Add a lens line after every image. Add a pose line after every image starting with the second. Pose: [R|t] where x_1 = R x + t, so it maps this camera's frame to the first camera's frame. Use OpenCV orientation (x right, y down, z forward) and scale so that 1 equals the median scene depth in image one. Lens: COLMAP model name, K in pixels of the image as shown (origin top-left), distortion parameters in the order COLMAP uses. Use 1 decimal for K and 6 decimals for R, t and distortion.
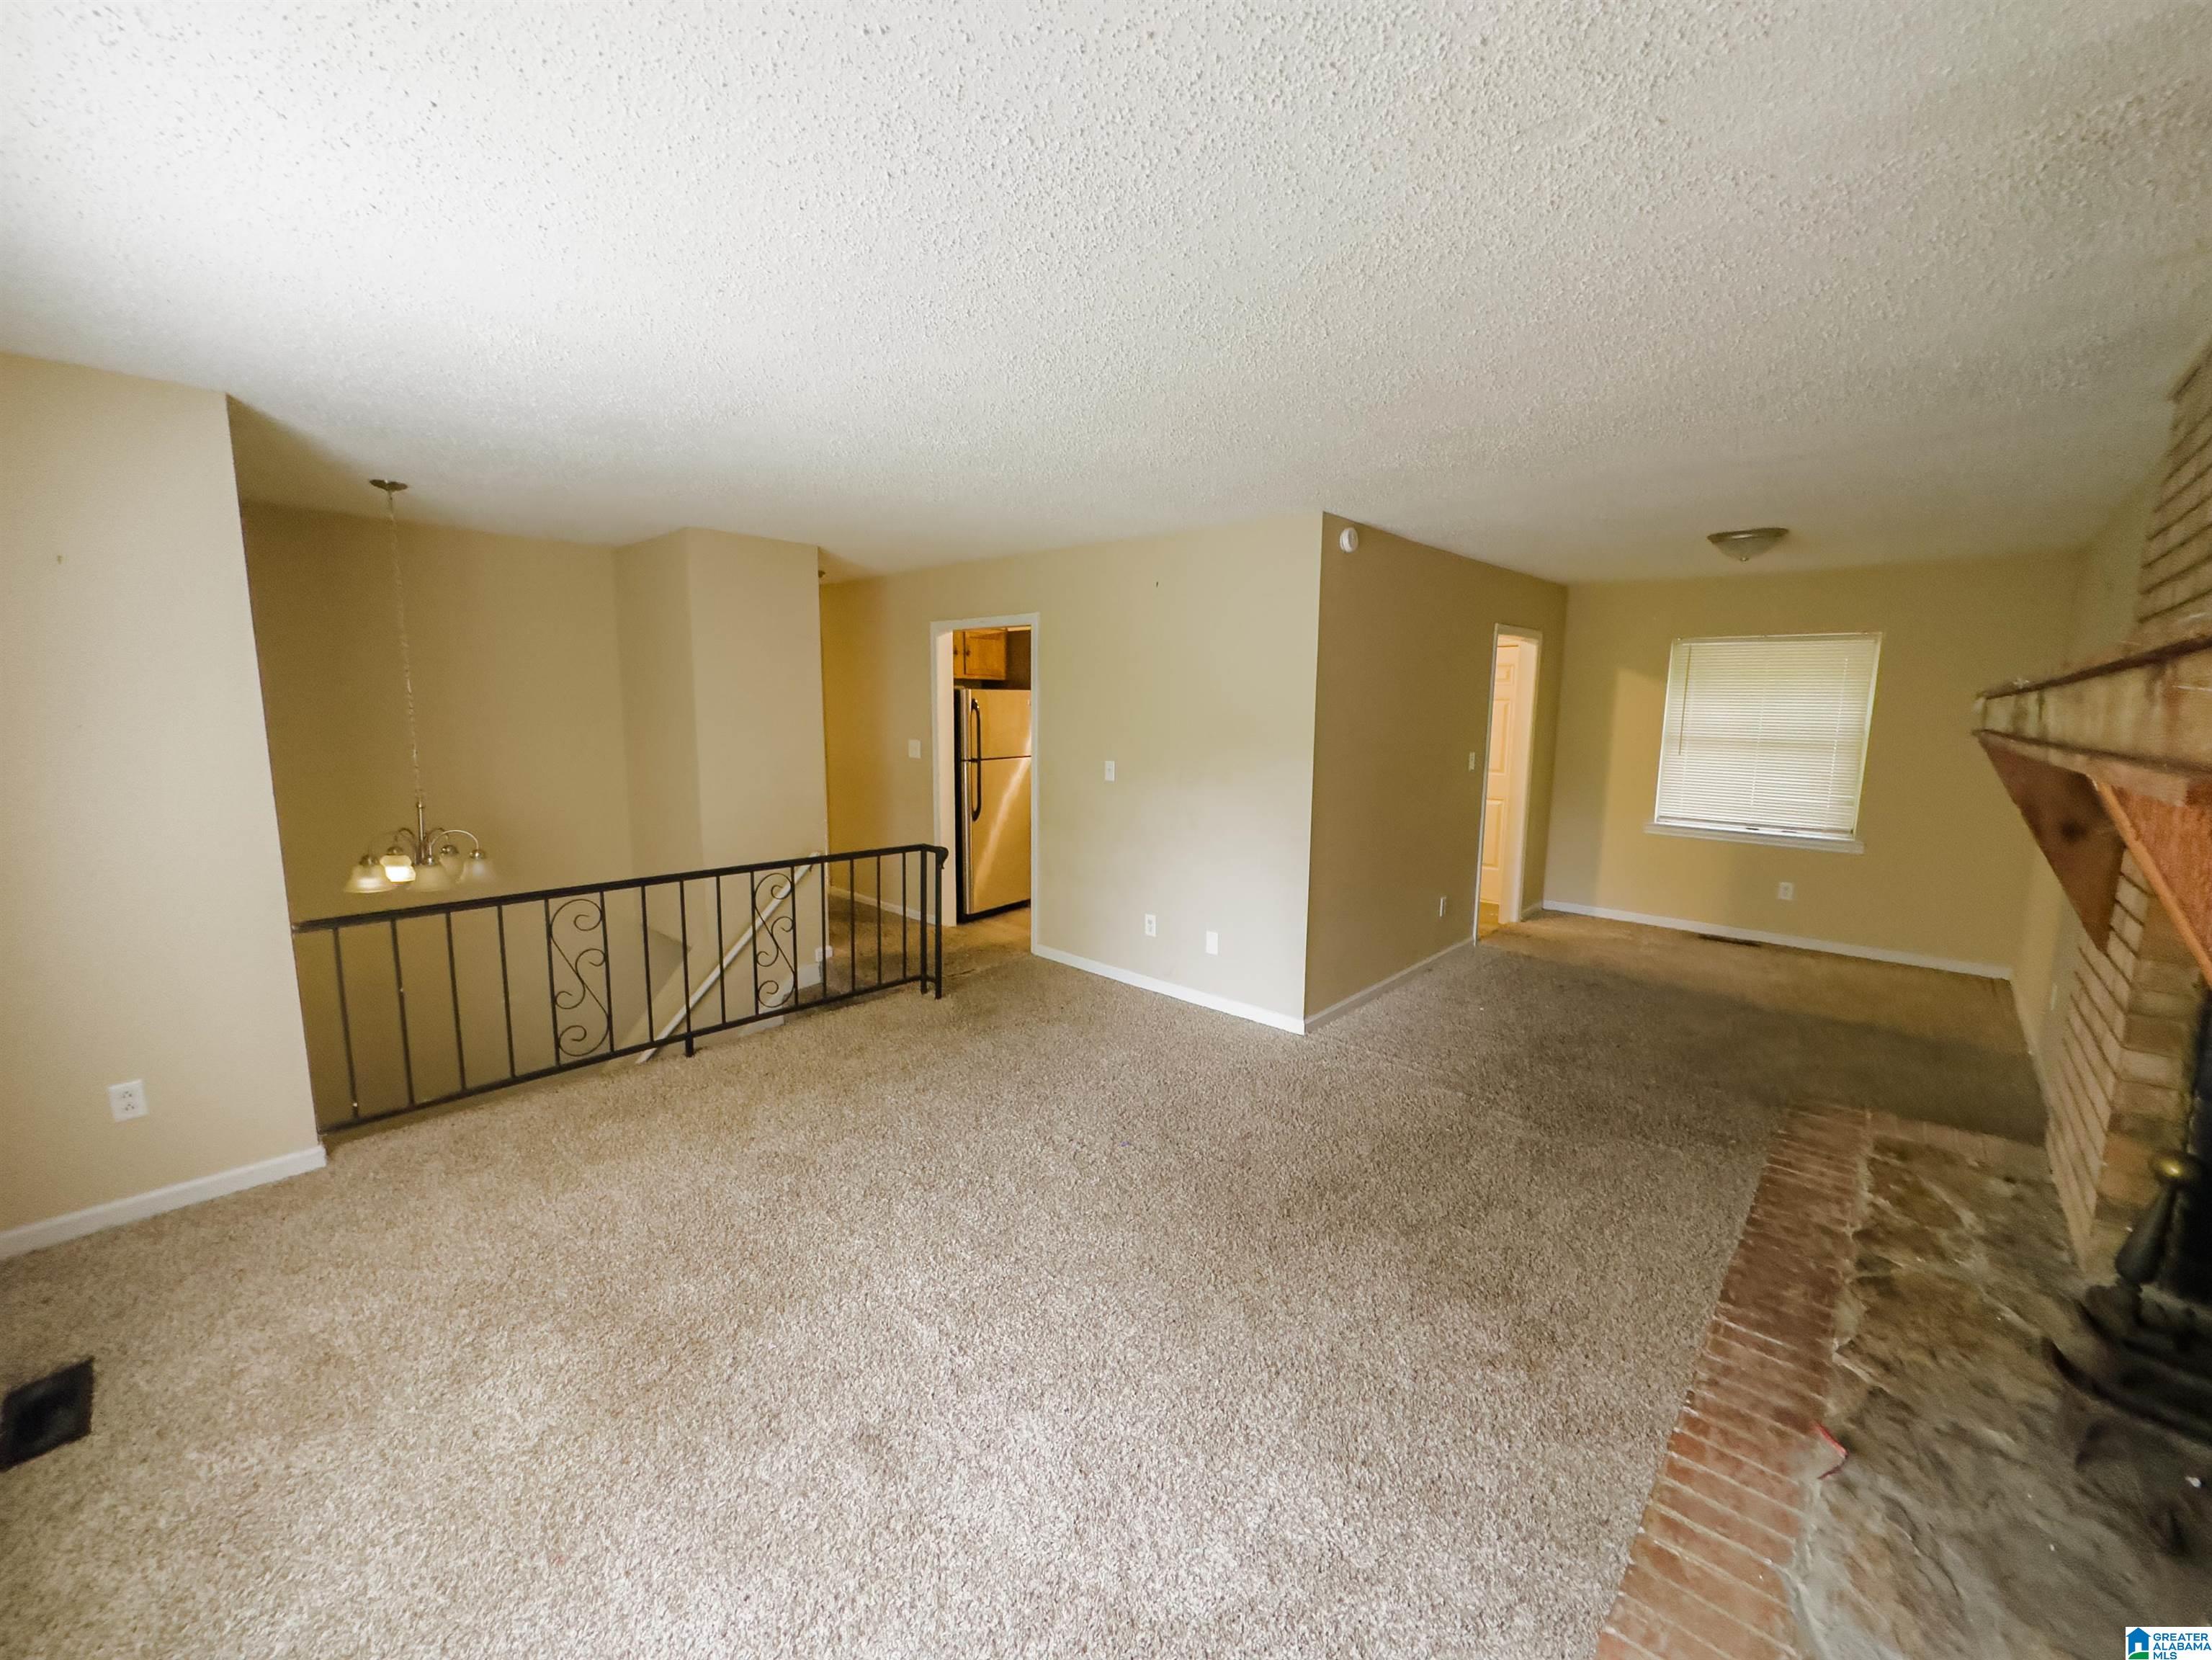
lens RADIAL K [[879.1, 0, 1114.7], [0, 879.1, 829.6], [0, 0, 1]] dist [-0.000817, -0.000111]
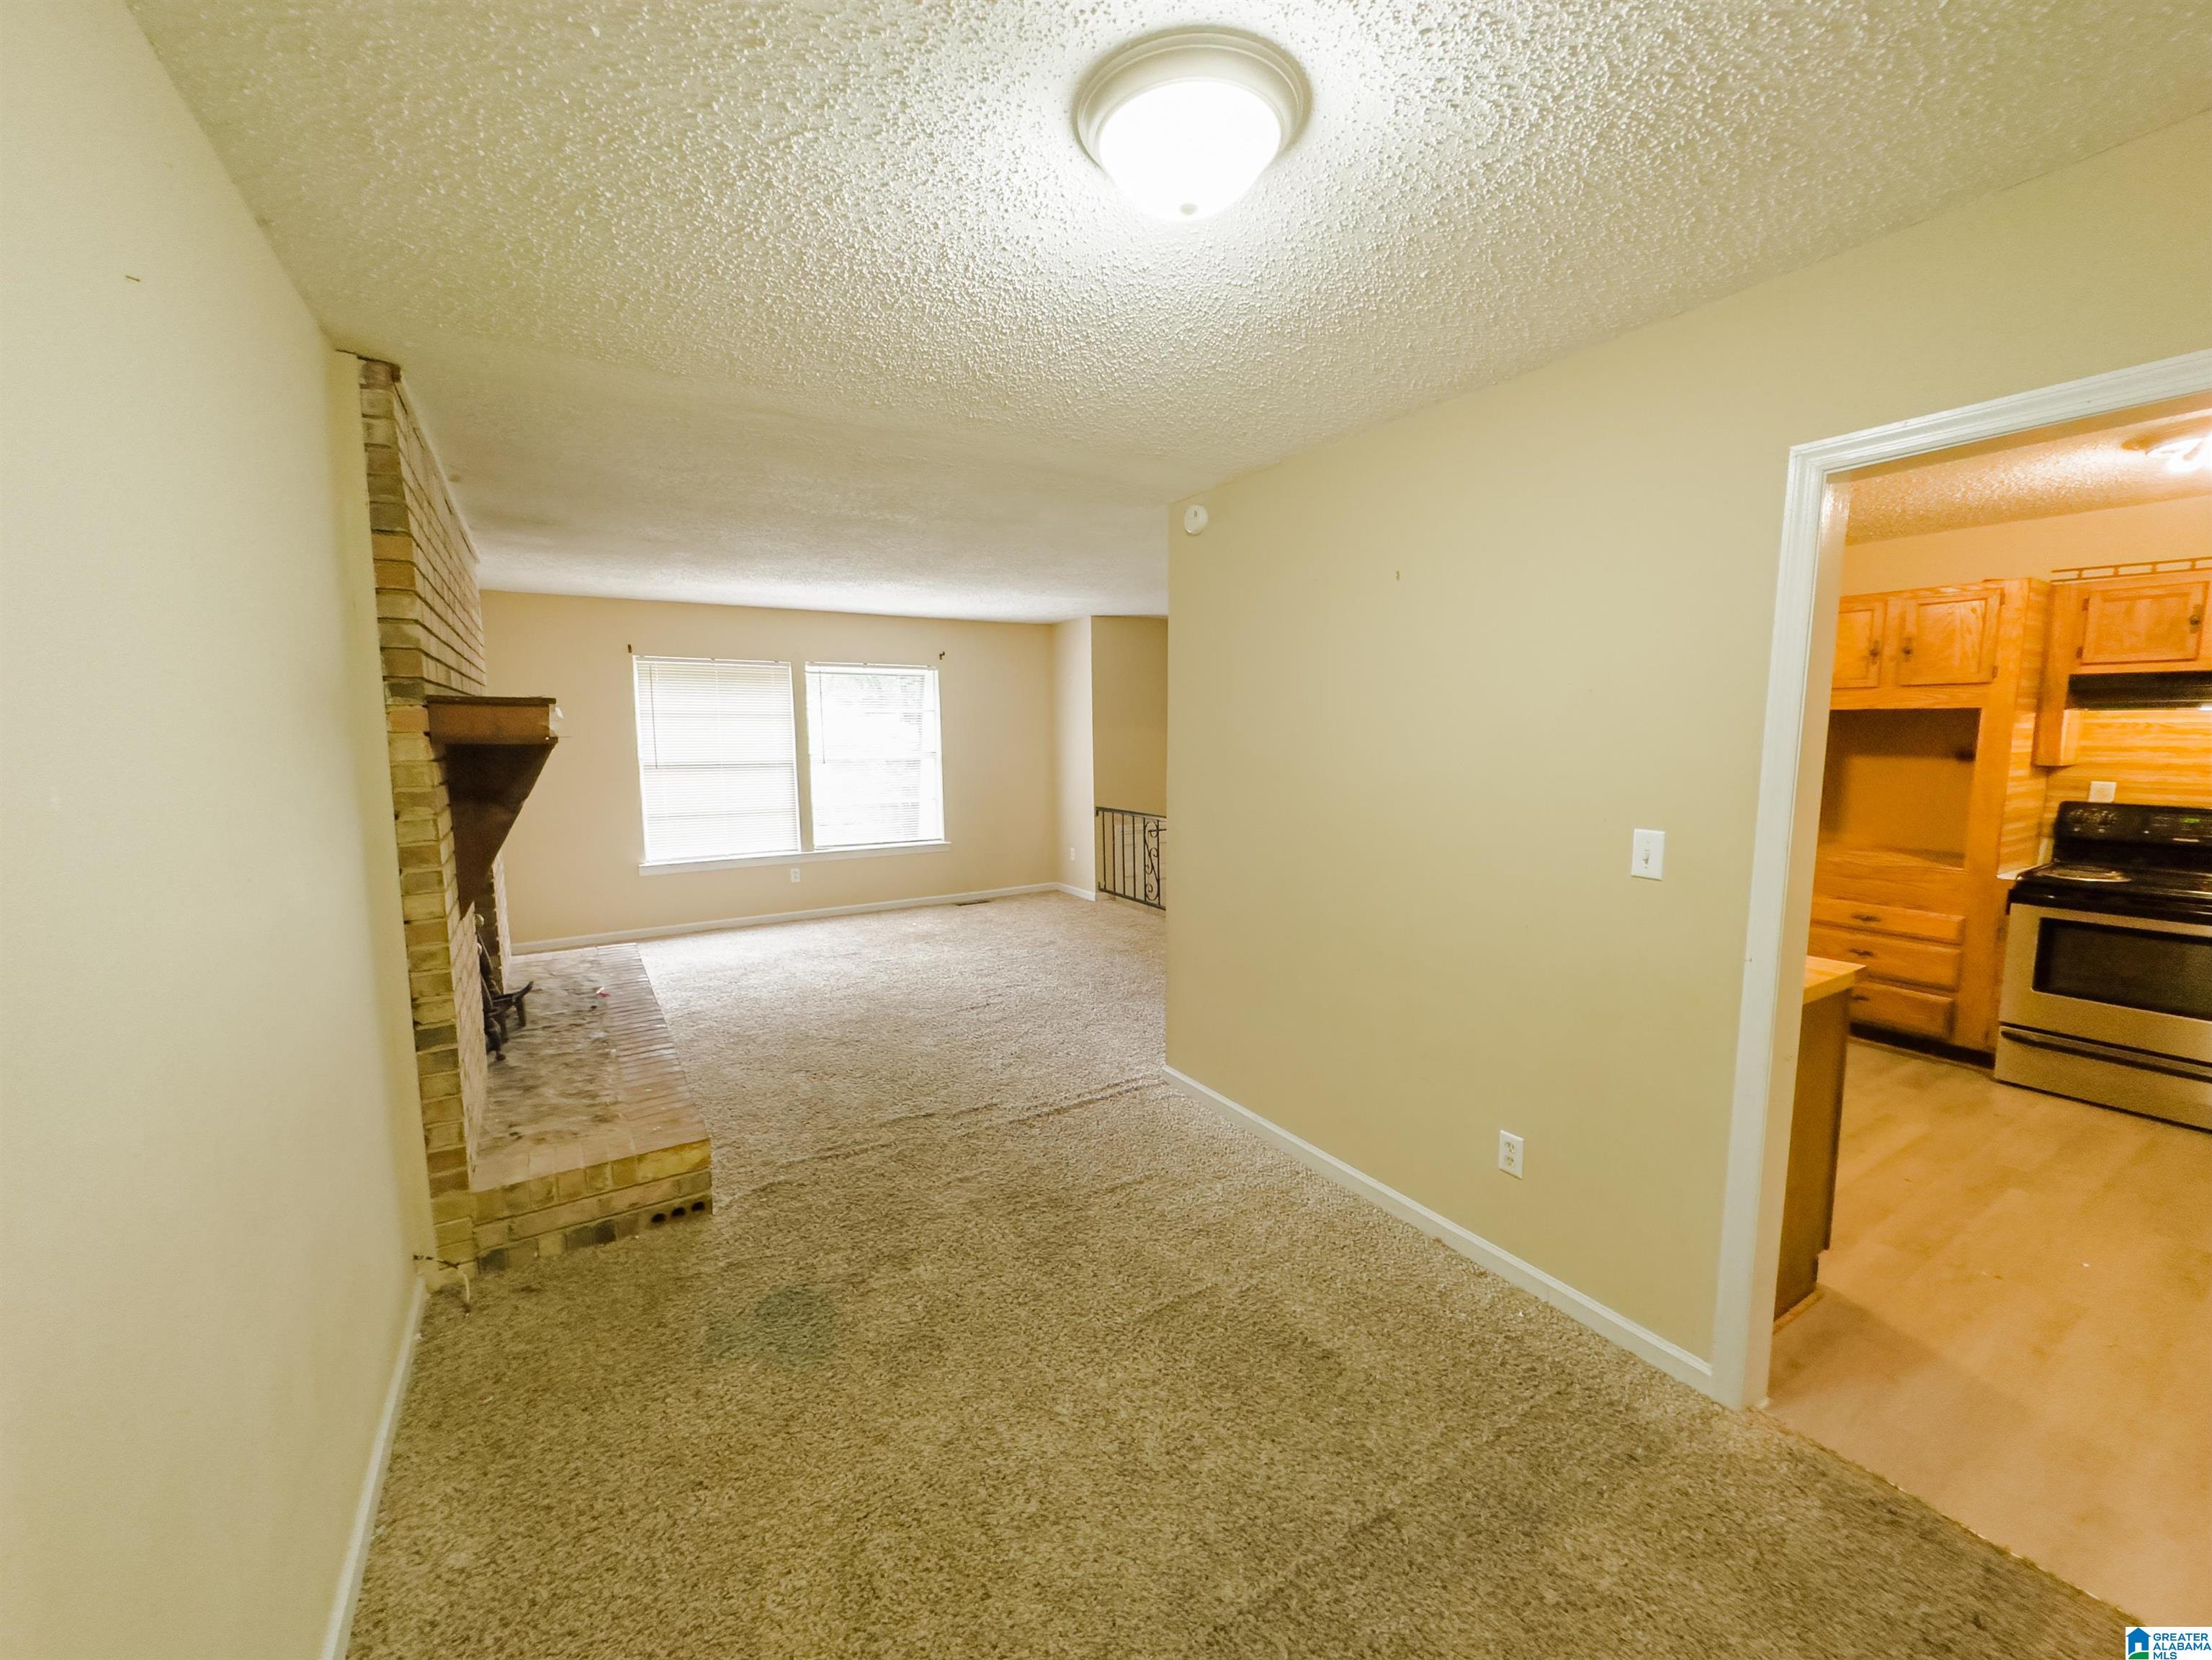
lens RADIAL K [[879.1, 0, 1114.7], [0, 879.1, 829.6], [0, 0, 1]] dist [-0.000817, -0.000111]
pose [[-0.257594, 0.098576, -0.961212, 1.893061], [-0.132217, 0.981829, 0.136123, -0.234661], [0.957165, 0.162153, -0.239880, 1.910140]]
